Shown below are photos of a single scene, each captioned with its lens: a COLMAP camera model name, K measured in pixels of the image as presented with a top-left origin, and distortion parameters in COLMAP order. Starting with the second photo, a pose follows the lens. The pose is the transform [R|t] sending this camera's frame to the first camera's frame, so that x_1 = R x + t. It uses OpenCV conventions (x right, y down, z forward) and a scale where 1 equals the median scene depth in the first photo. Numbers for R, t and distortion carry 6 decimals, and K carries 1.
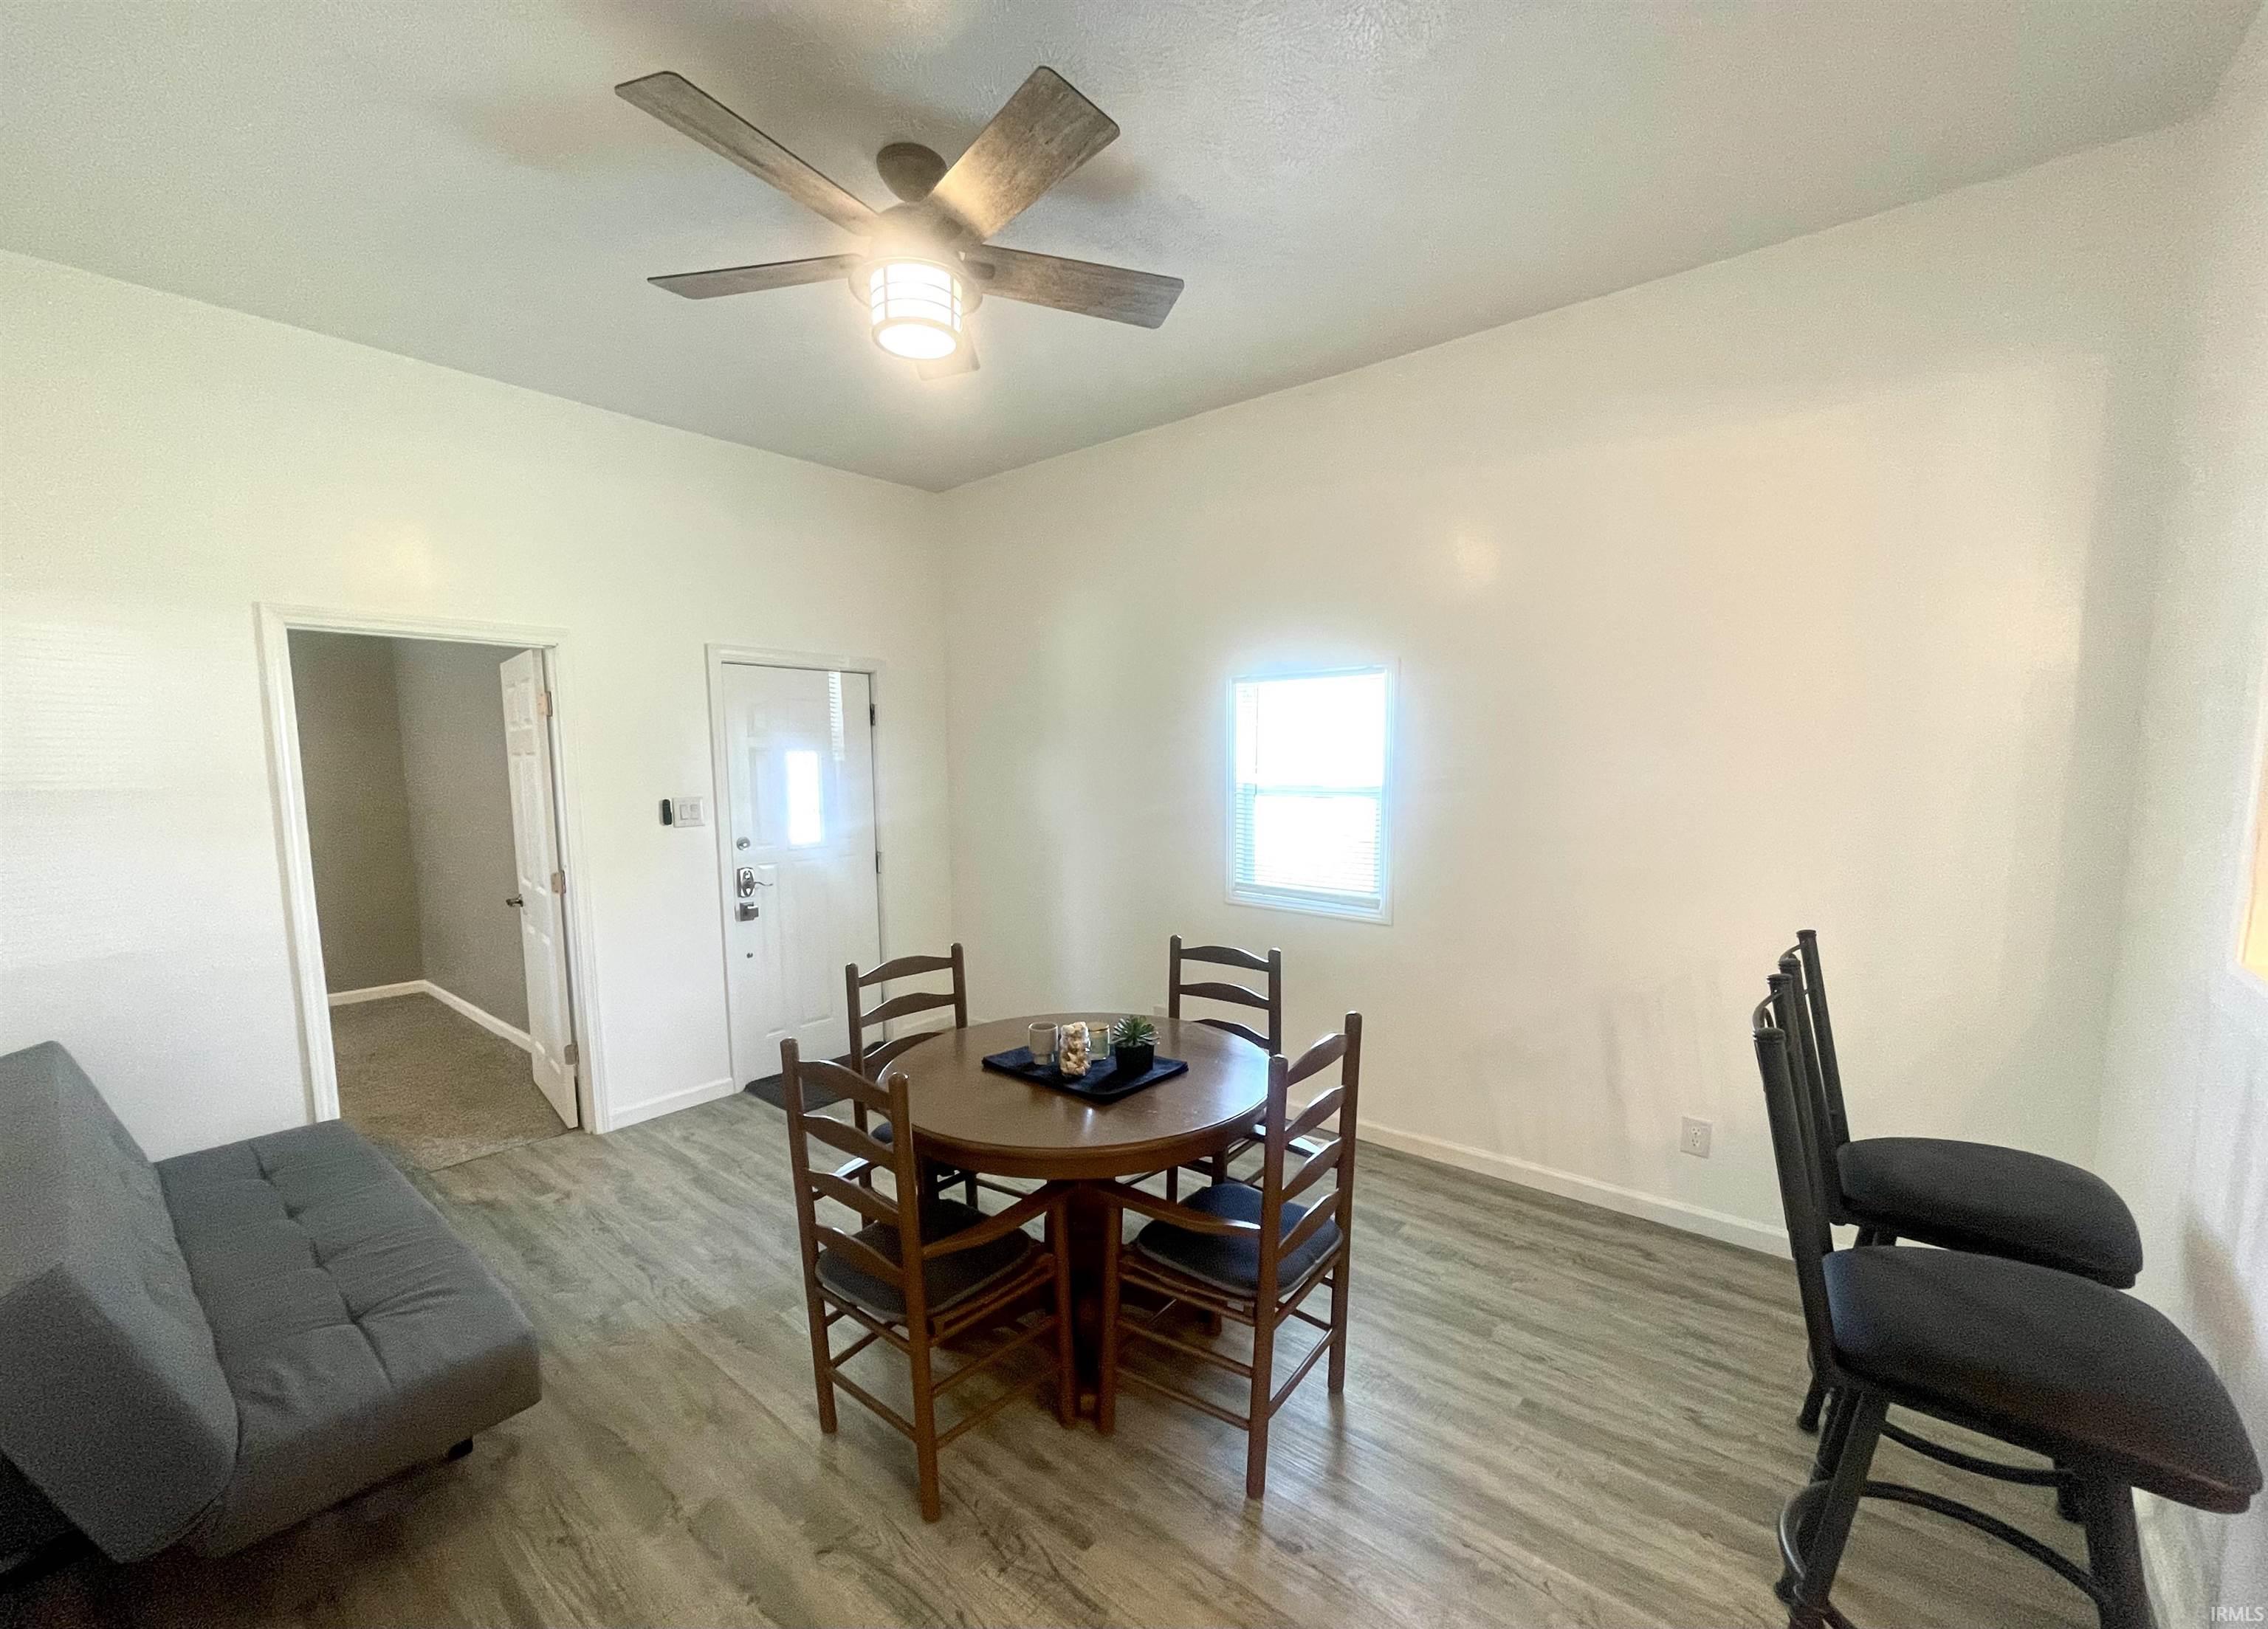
lens RADIAL K [[912.1, 0, 1135.0], [0, 912.1, 861.9], [0, 0, 1]] dist [-0.000784, -0.000081]
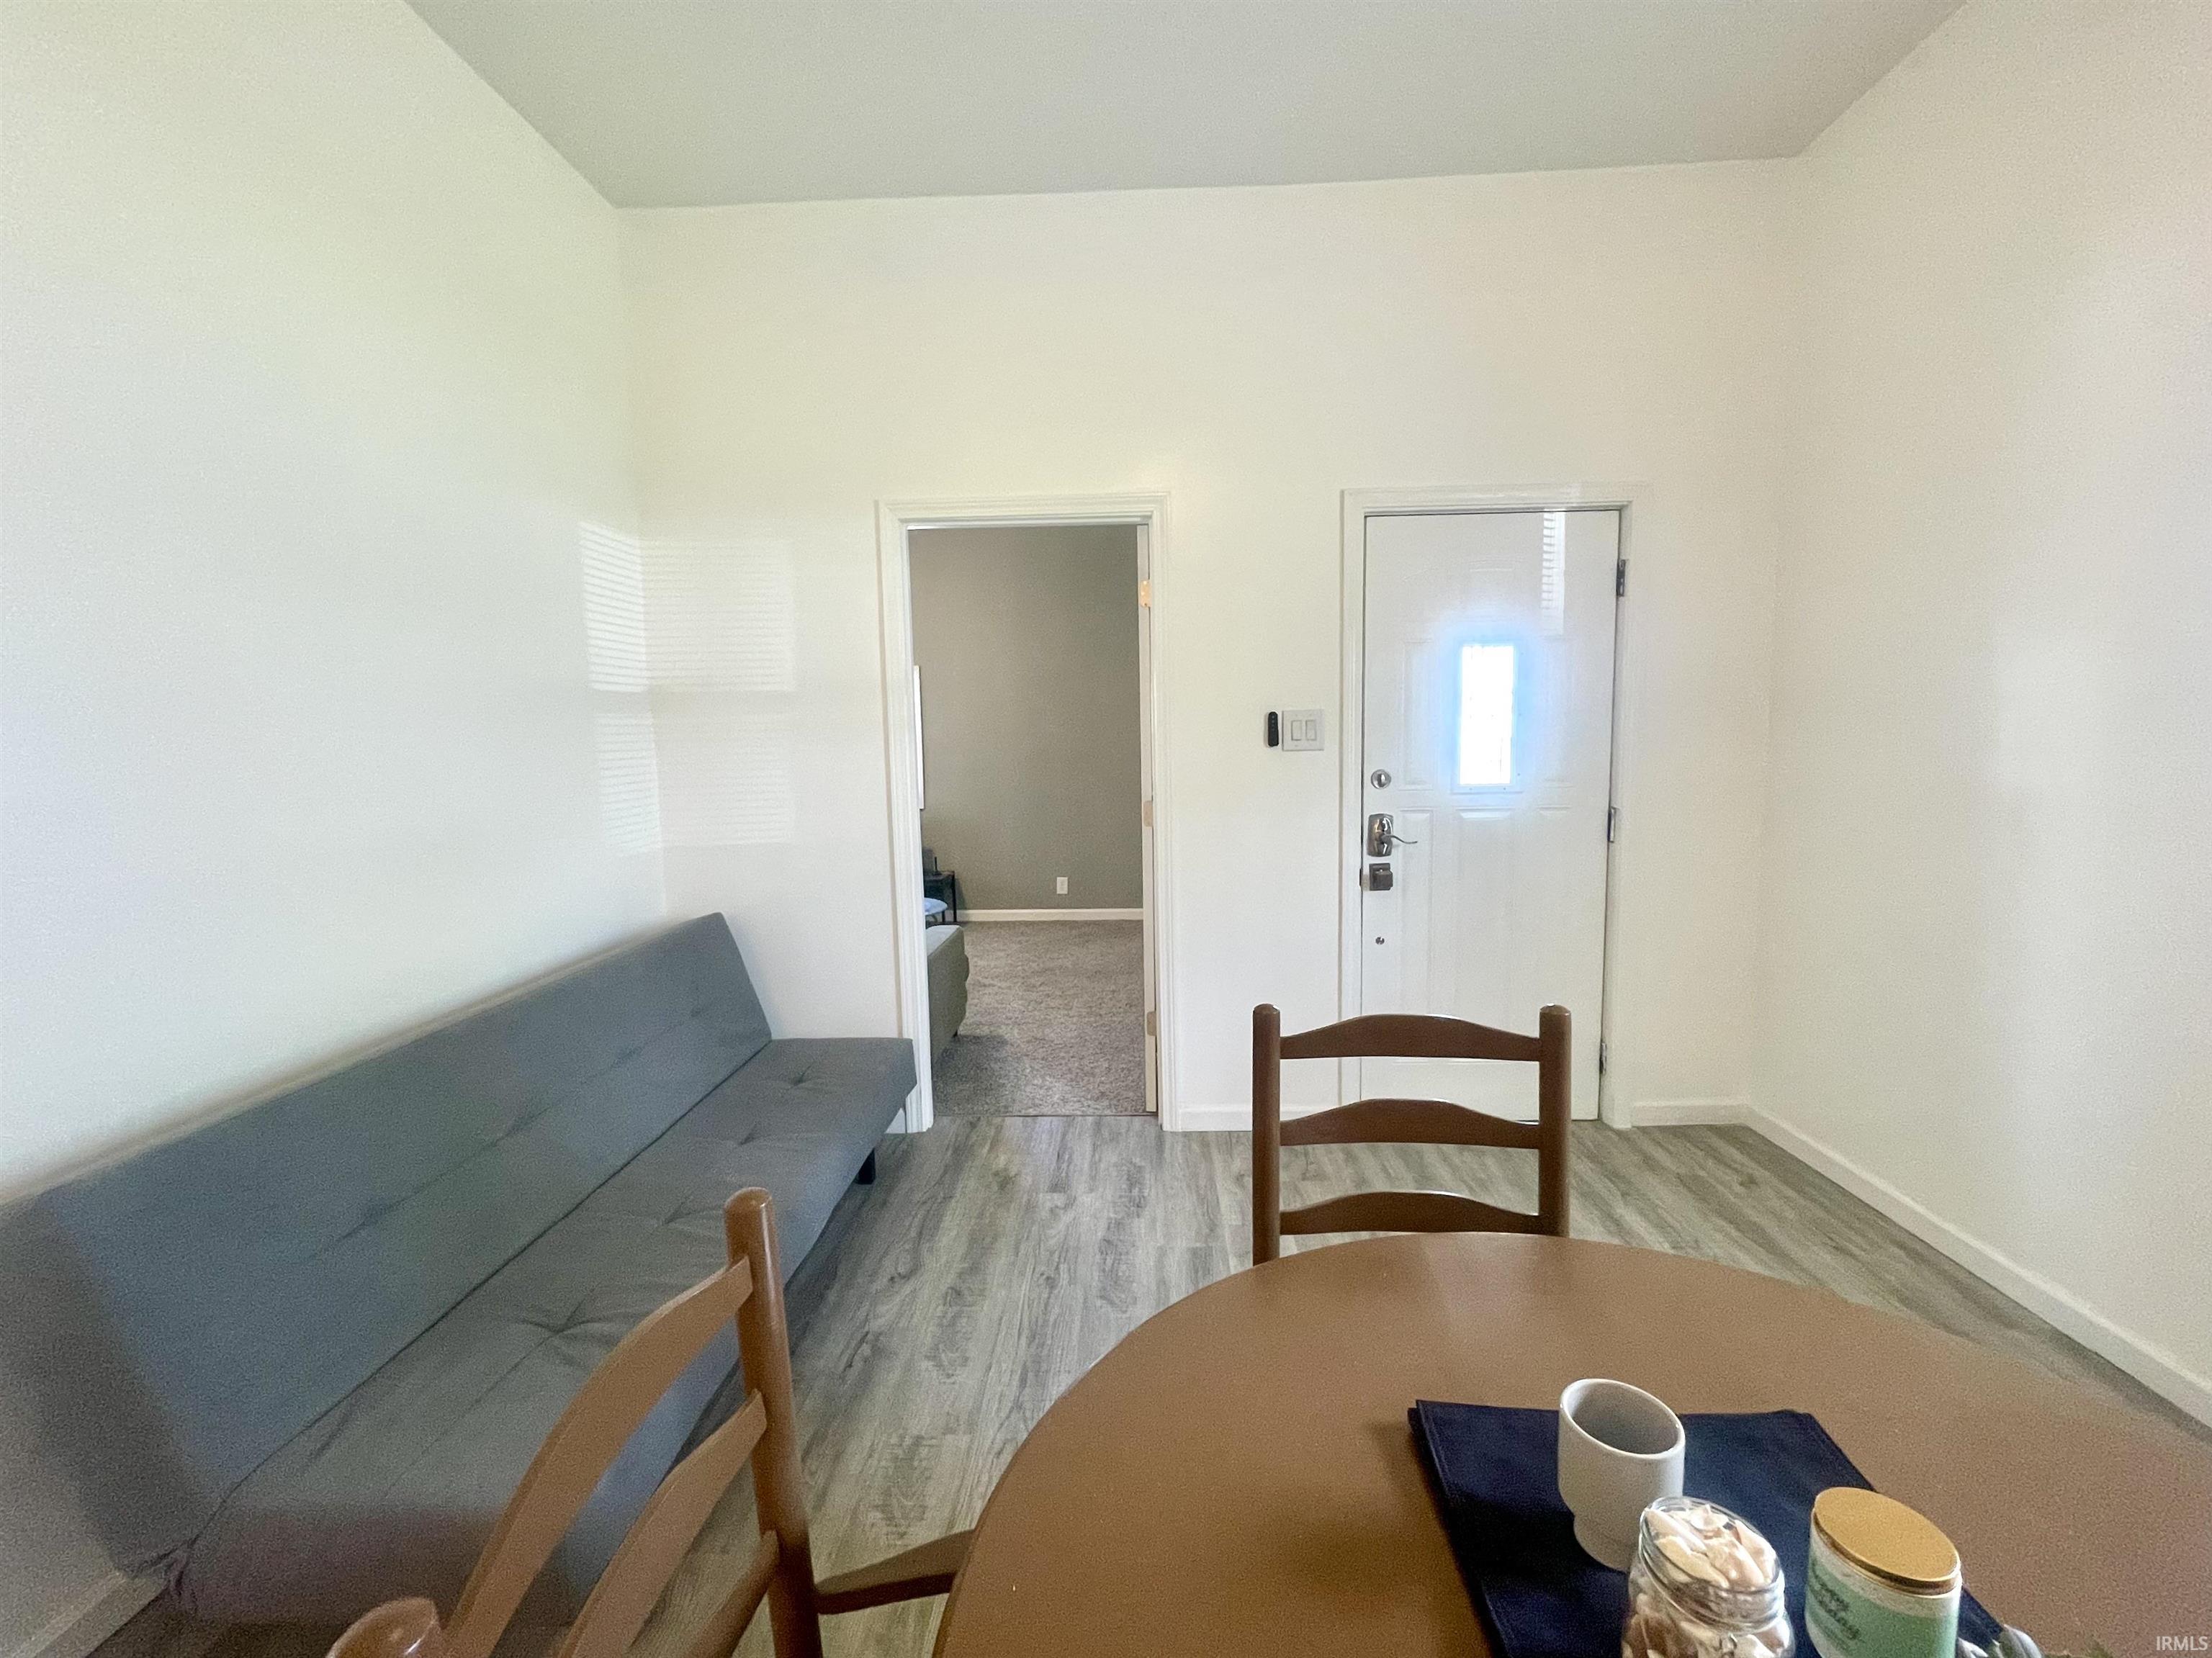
lens RADIAL K [[913.4, 0, 1106.0], [0, 913.4, 829.0], [0, 0, 1]] dist [-0.002590, 0.000035]
pose [[0.599238, 0.074708, -0.797077, 0.000934], [-0.074563, 0.996517, 0.037345, 0.008585], [0.797091, 0.037054, 0.602721, 0.467382]]
